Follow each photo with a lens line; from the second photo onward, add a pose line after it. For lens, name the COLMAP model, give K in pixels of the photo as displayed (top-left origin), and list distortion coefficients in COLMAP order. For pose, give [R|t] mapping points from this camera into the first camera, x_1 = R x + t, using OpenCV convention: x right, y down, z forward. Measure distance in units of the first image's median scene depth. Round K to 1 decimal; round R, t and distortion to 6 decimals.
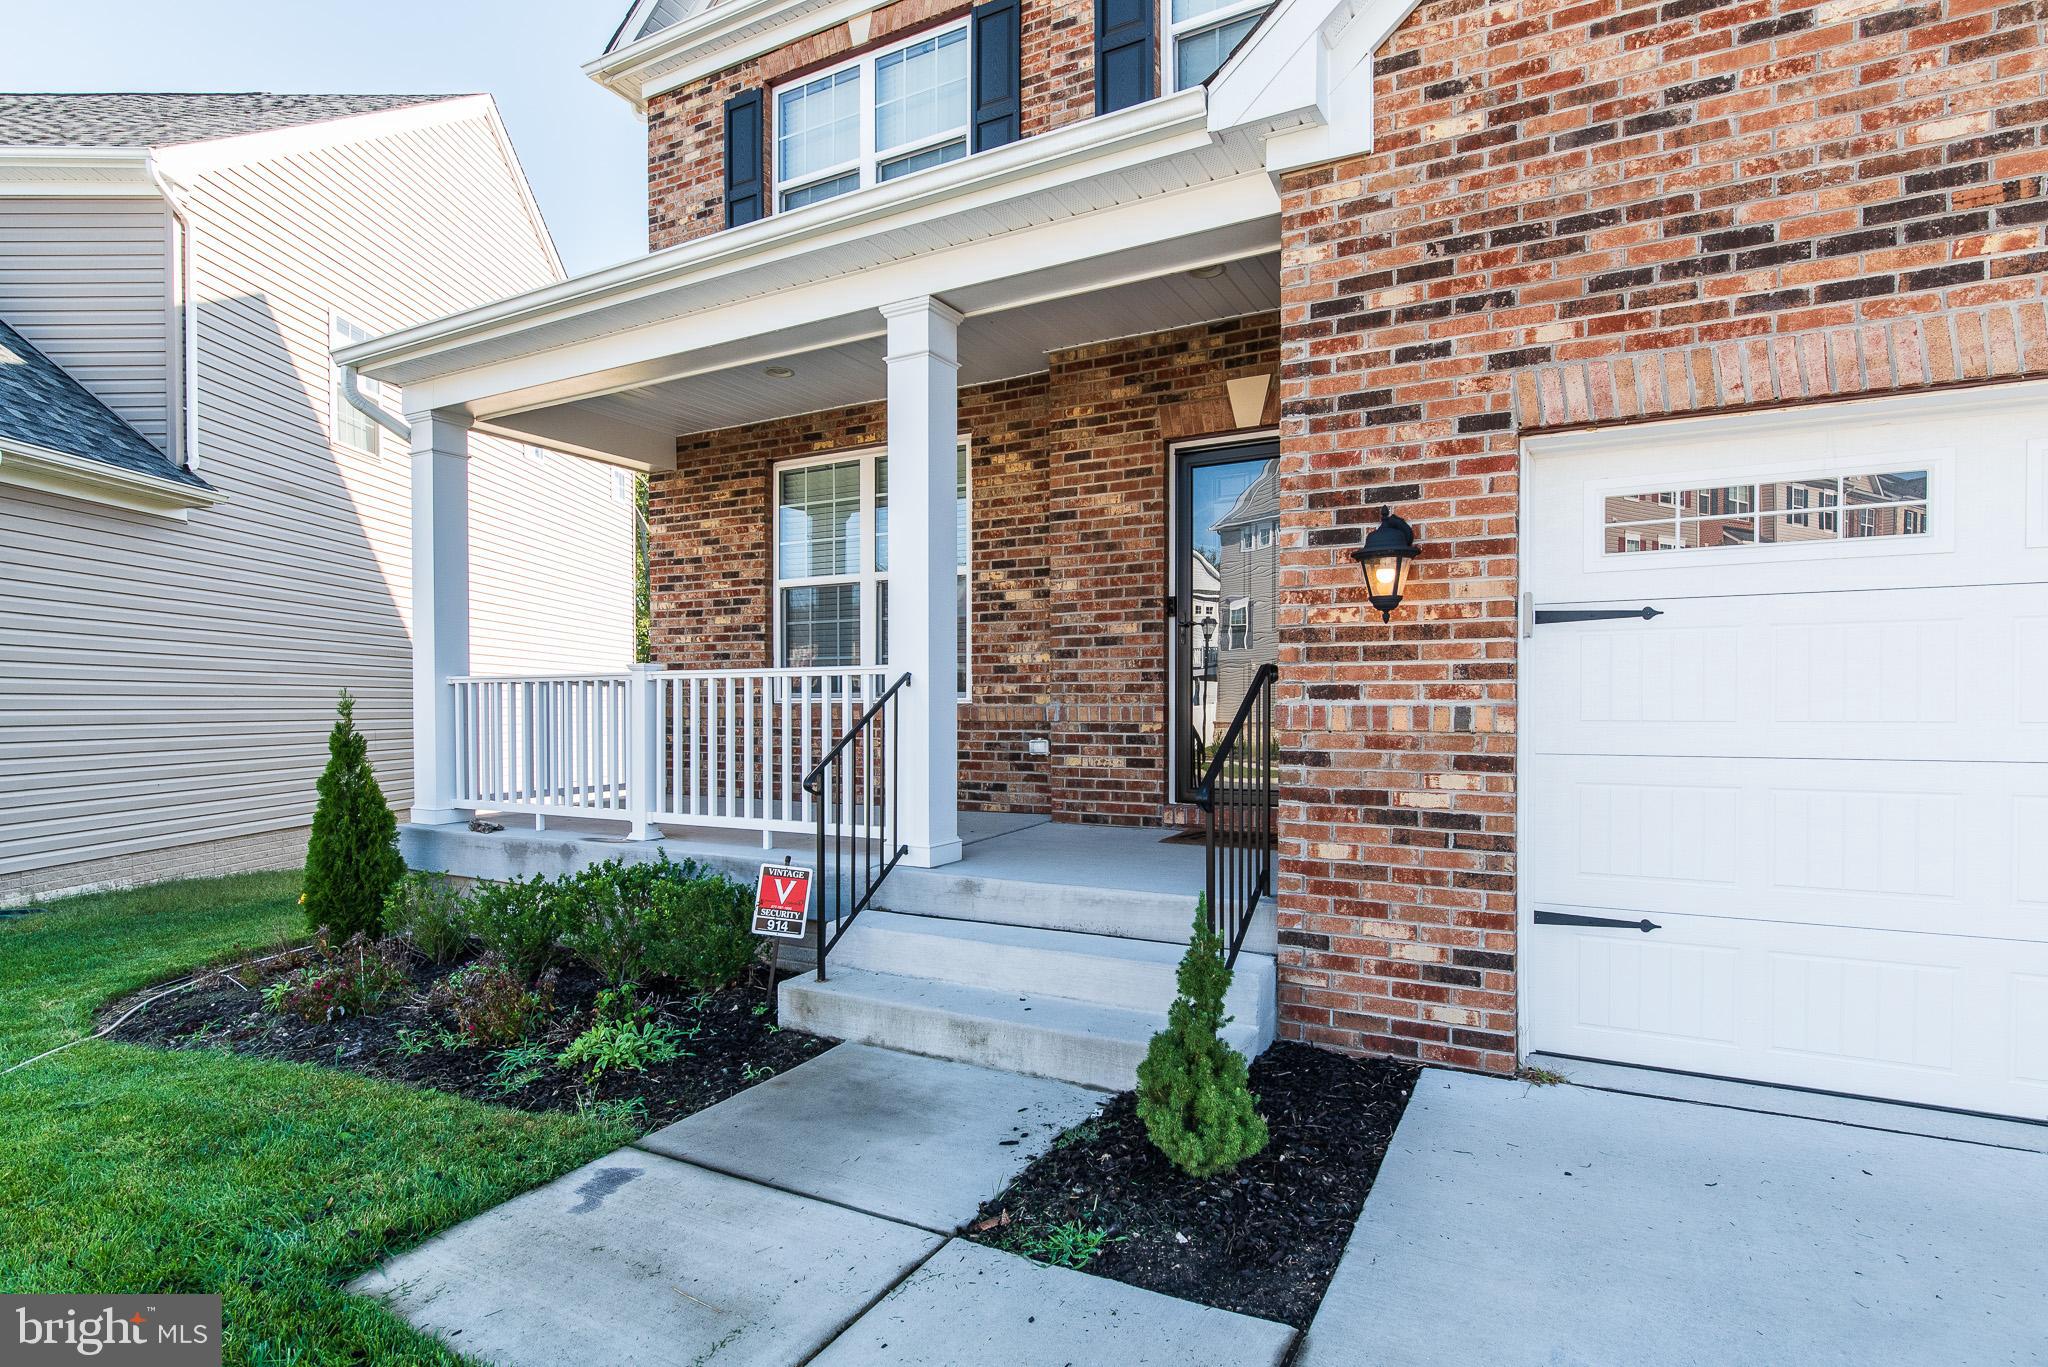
lens RADIAL K [[1106.7, 0, 1030.3], [0, 1106.7, 710.8], [0, 0, 1]] dist [-0.007820, -0.000510]
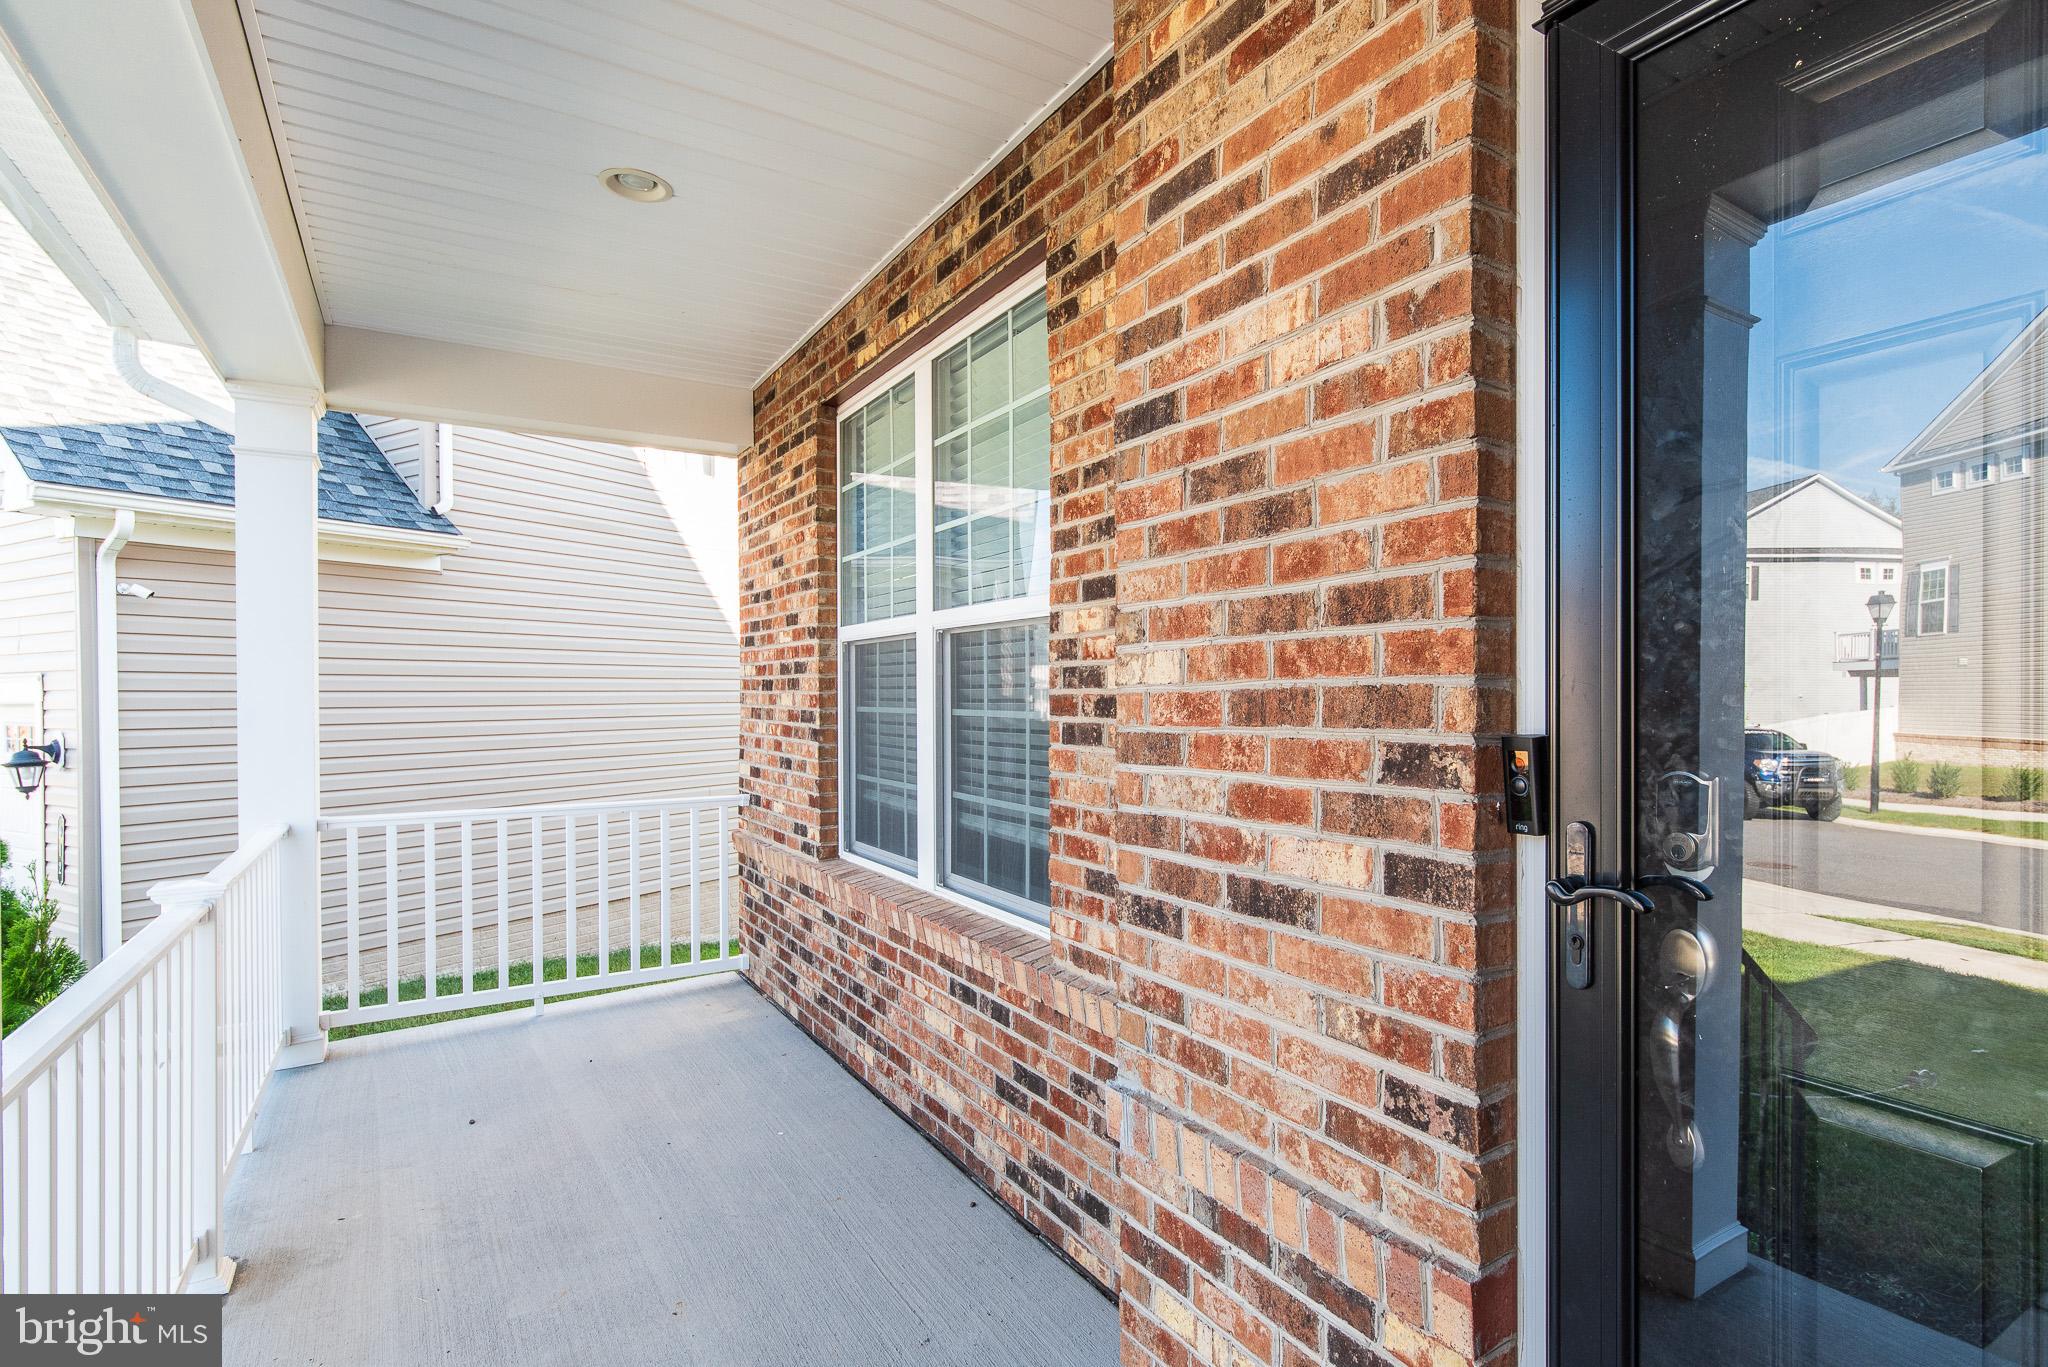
lens RADIAL K [[1106.7, 0, 1030.3], [0, 1106.7, 710.8], [0, 0, 1]] dist [-0.007820, -0.000510]
pose [[0.876621, -0.001931, -0.481178, 0.141380], [0.005978, 0.999958, 0.006878, -0.106693], [0.481145, -0.008906, 0.876596, 0.756988]]
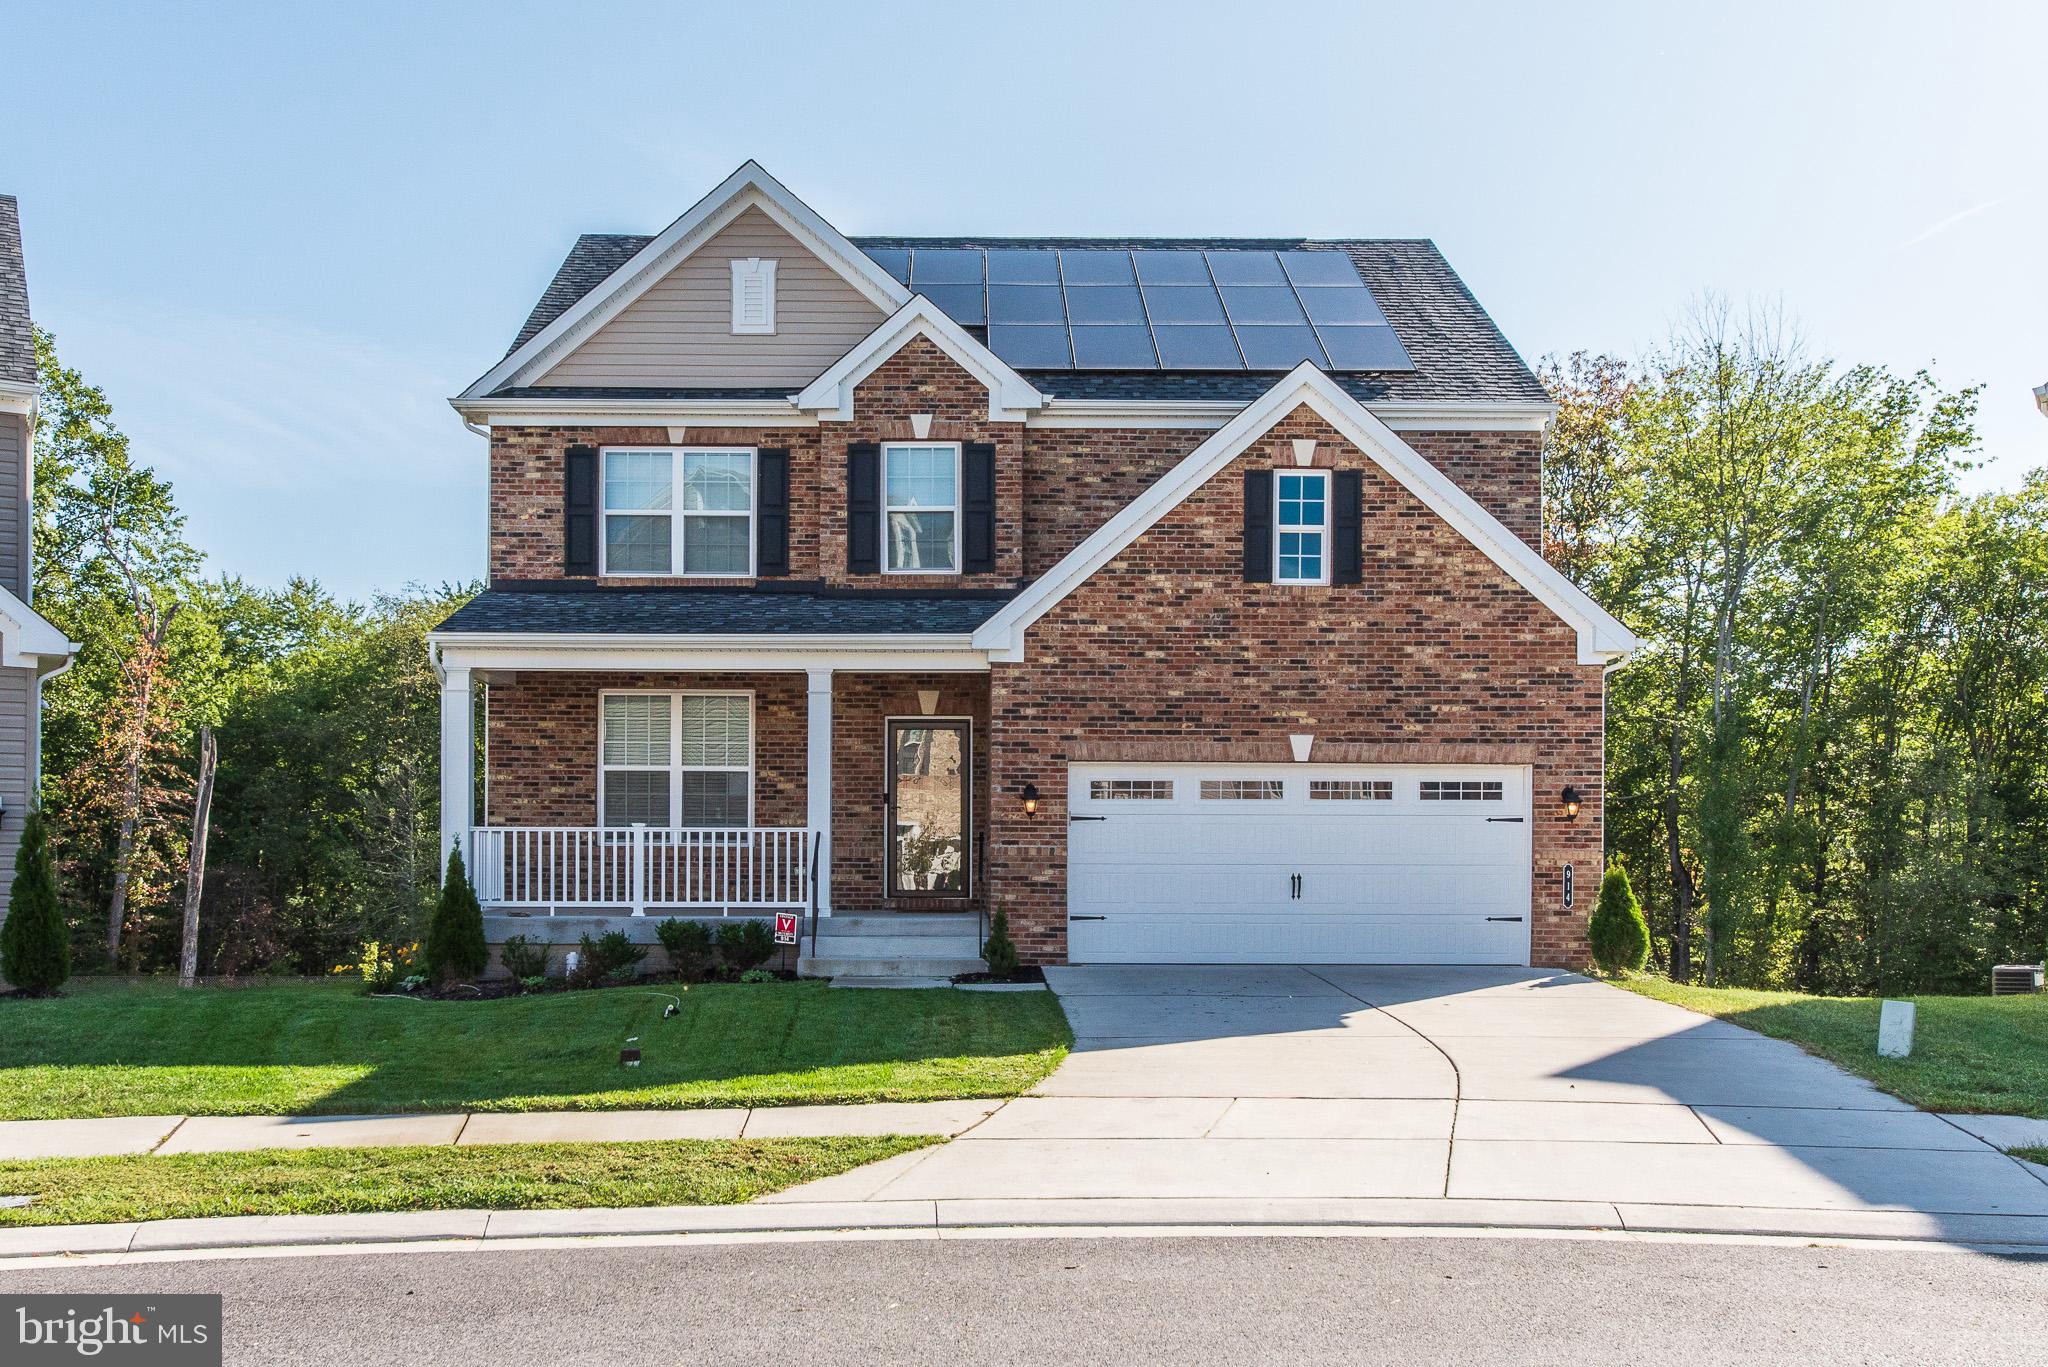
lens RADIAL K [[1660.7, 0, 1024.0], [0, 1660.7, 683.5], [0, 0, 1]] dist [-0.003136, -0.000466]
pose [[0.875100, 0.057751, 0.480485, -1.072686], [-0.003497, 0.993583, -0.113052, 0.036155], [-0.483930, 0.097252, 0.869686, -1.689552]]
